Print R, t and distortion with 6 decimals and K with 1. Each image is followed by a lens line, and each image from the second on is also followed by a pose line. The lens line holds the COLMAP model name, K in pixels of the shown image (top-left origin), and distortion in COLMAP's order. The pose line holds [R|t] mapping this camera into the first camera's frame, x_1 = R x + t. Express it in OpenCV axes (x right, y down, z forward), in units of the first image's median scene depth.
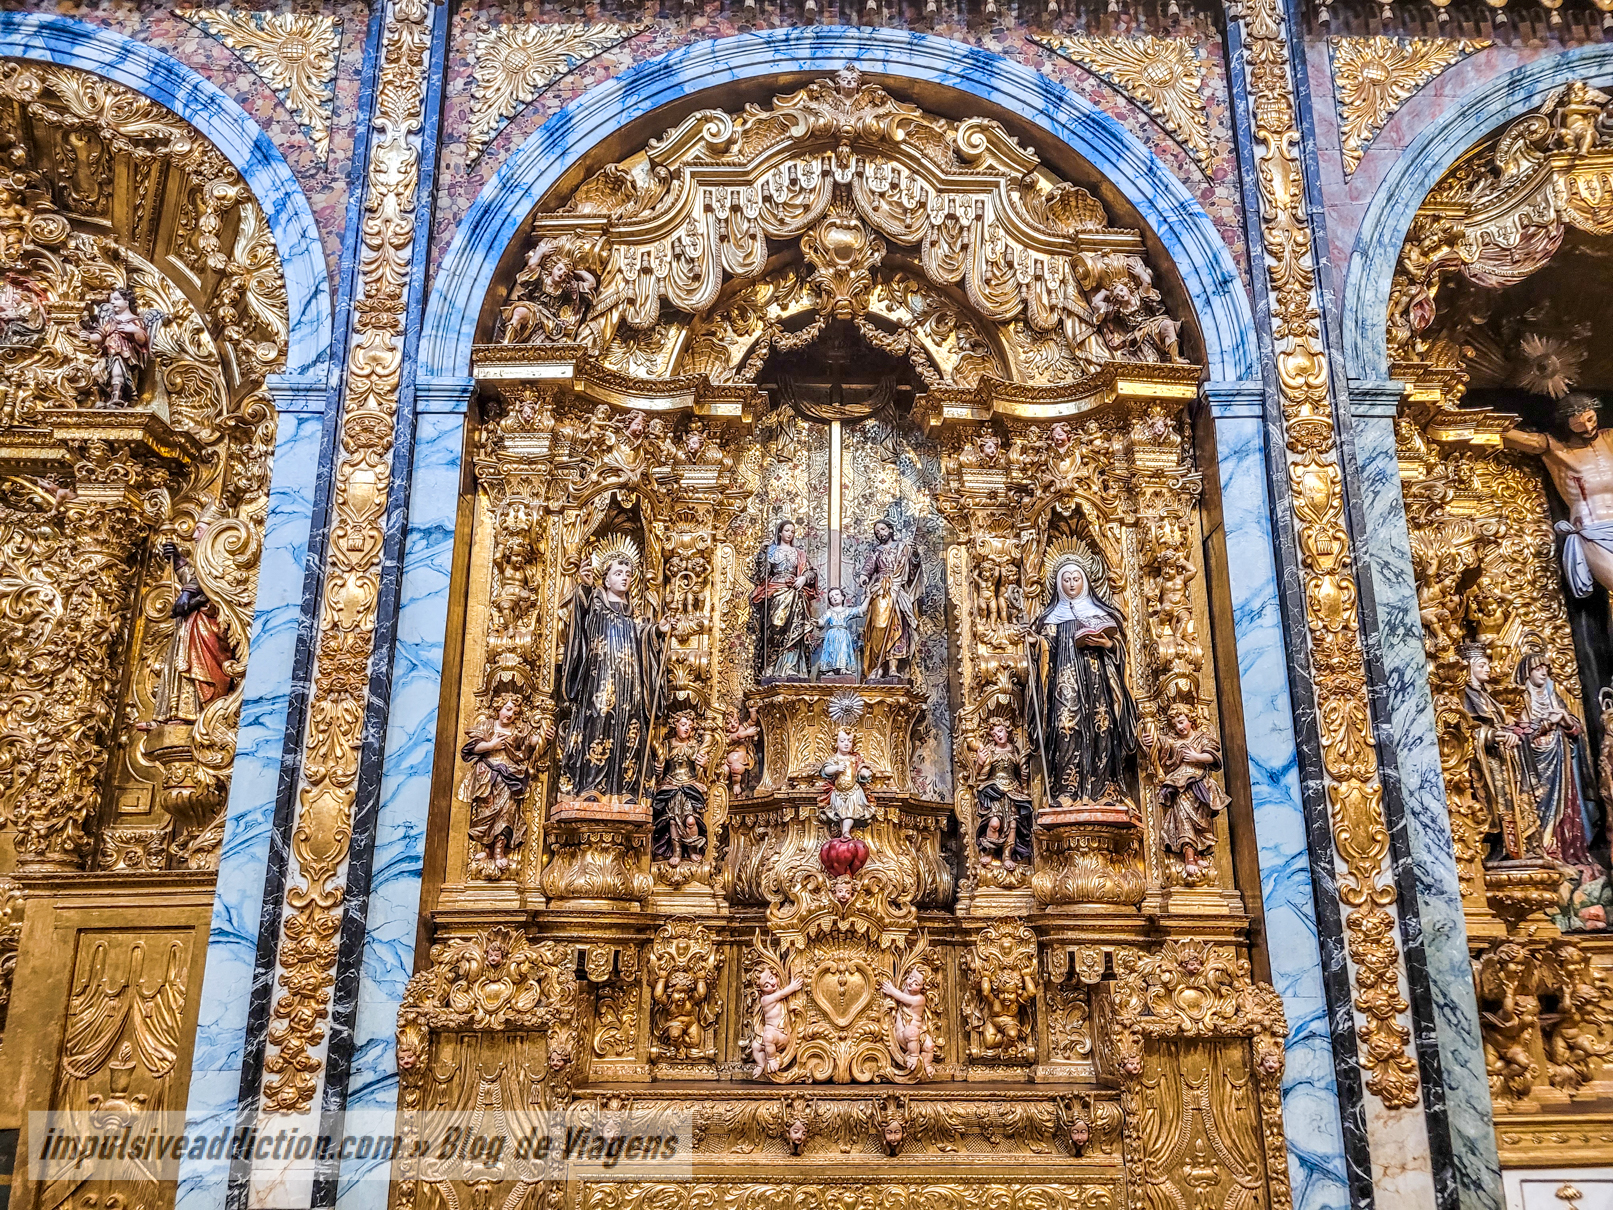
lens RADIAL K [[1215.6, 0, 831.7], [0, 1215.6, 620.3], [0, 0, 1]] dist [0.065269, -0.063819]
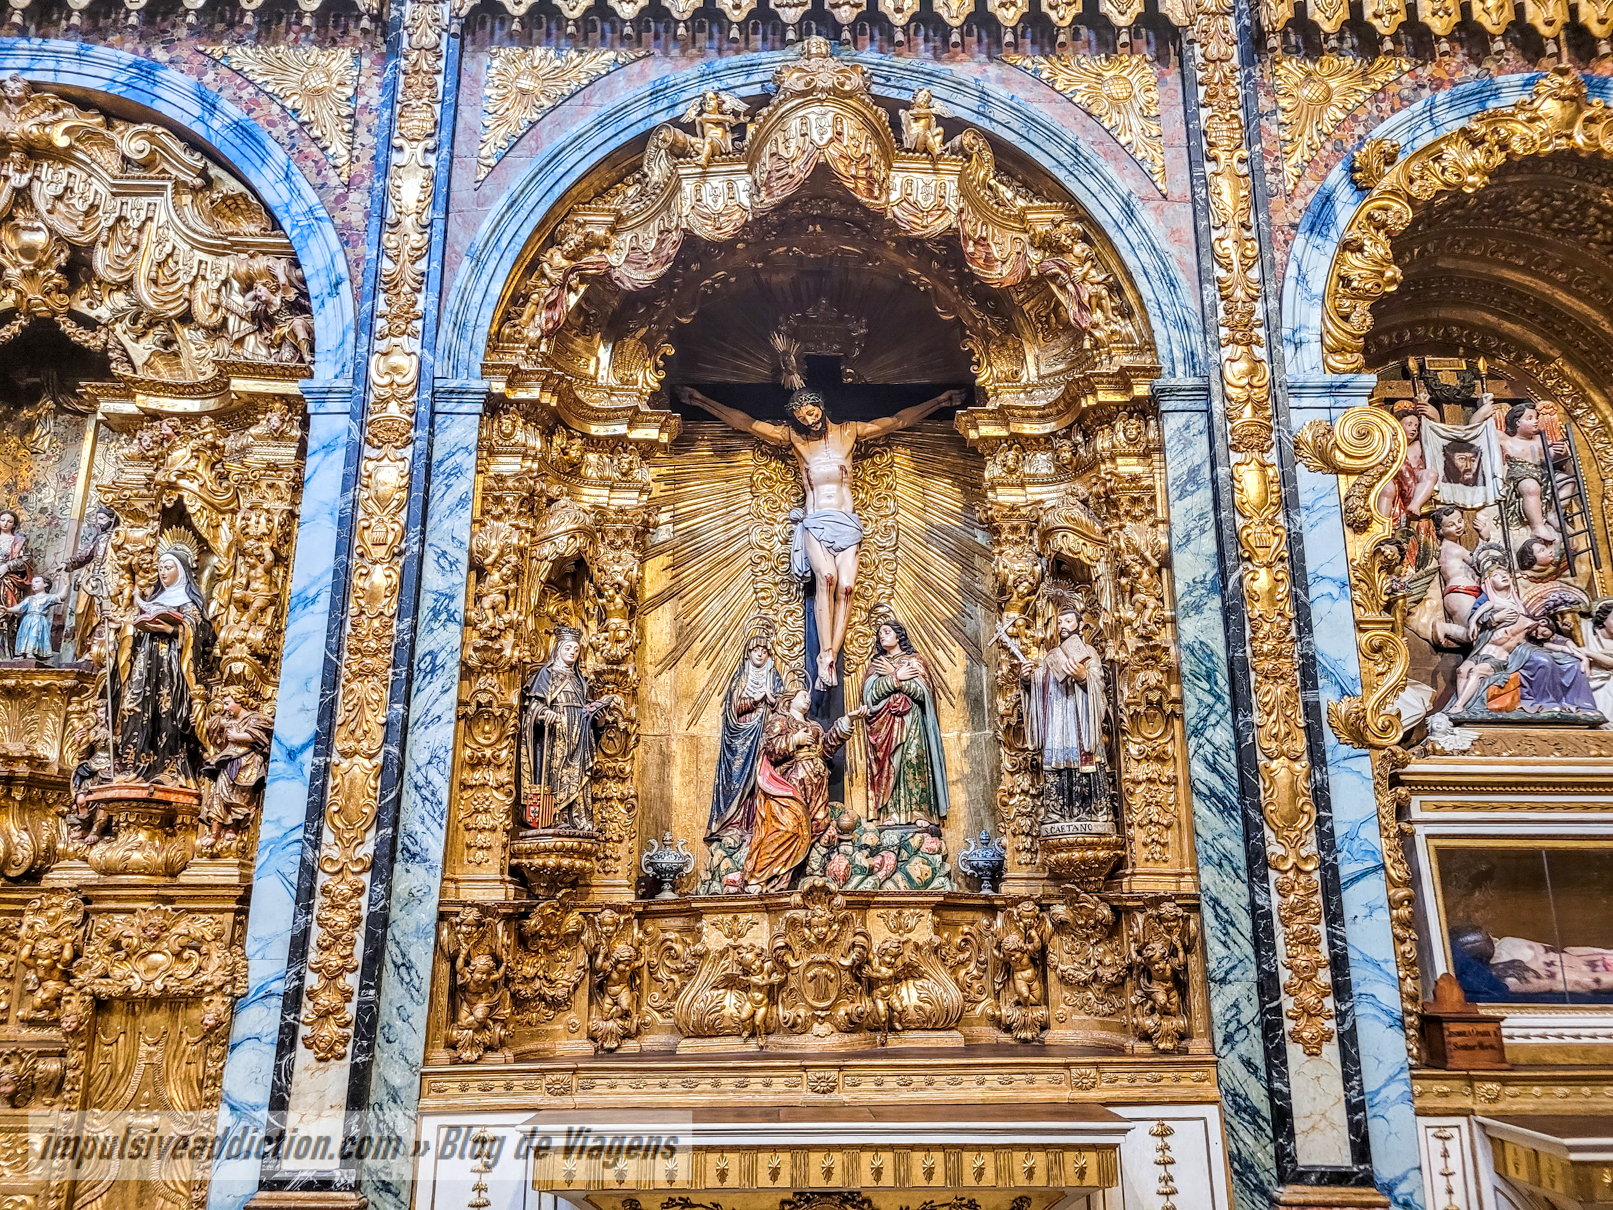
lens RADIAL K [[1212.1, 0, 813.8], [0, 1212.1, 622.9], [0, 0, 1]] dist [0.062255, -0.060676]
pose [[0.999928, -0.003260, -0.011585, 0.748351], [0.003472, 0.999826, 0.018318, -0.003723], [0.011523, -0.018357, 0.999765, -0.049095]]
